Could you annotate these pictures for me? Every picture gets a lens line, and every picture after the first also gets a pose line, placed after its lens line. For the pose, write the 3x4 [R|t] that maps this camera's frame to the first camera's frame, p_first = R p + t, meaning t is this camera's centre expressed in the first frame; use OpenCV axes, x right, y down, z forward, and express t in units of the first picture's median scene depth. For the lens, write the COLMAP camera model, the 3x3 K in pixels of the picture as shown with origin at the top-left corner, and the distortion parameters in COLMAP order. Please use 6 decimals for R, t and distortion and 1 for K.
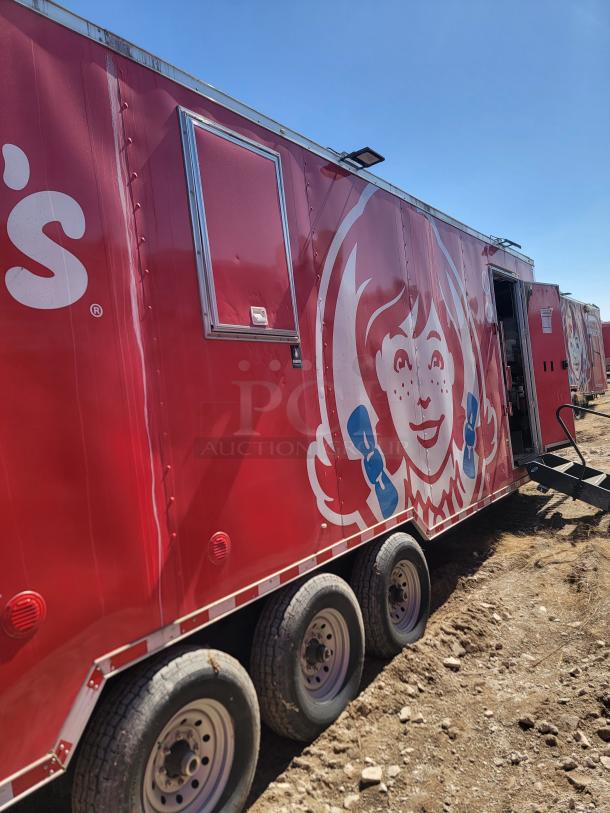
lens RADIAL K [[569.3, 0, 298.6], [0, 569.3, 417.9], [0, 0, 1]] dist [0.073497, -0.059908]
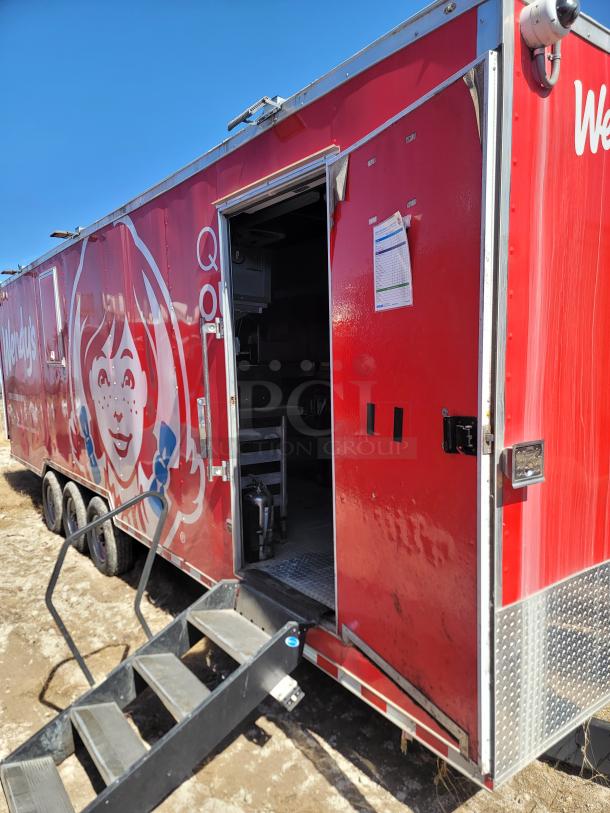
lens RADIAL K [[569.3, 0, 298.6], [0, 569.3, 417.9], [0, 0, 1]] dist [0.073497, -0.059908]
pose [[-0.292641, 0.237563, -0.926242, 1.124583], [0.061318, 0.971316, 0.229751, -0.253303], [0.954254, 0.010439, -0.298814, 1.627497]]
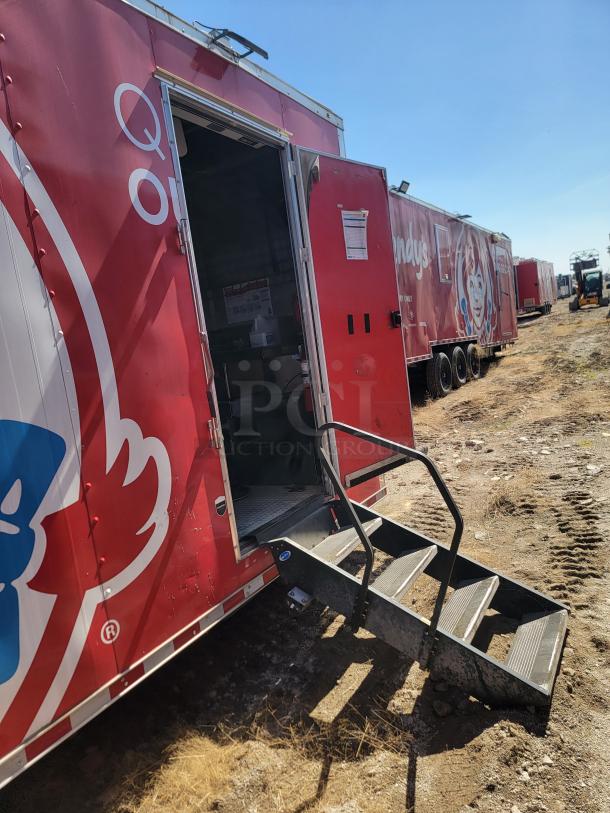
lens RADIAL K [[588.5, 0, 306.6], [0, 588.5, 432.8], [0, 0, 1]] dist [0.054095, -0.003219]
pose [[0.991461, -0.035181, 0.125565, 0.492999], [0.020320, 0.992839, 0.117723, -0.085904], [-0.128808, -0.114166, 0.985076, 0.720049]]
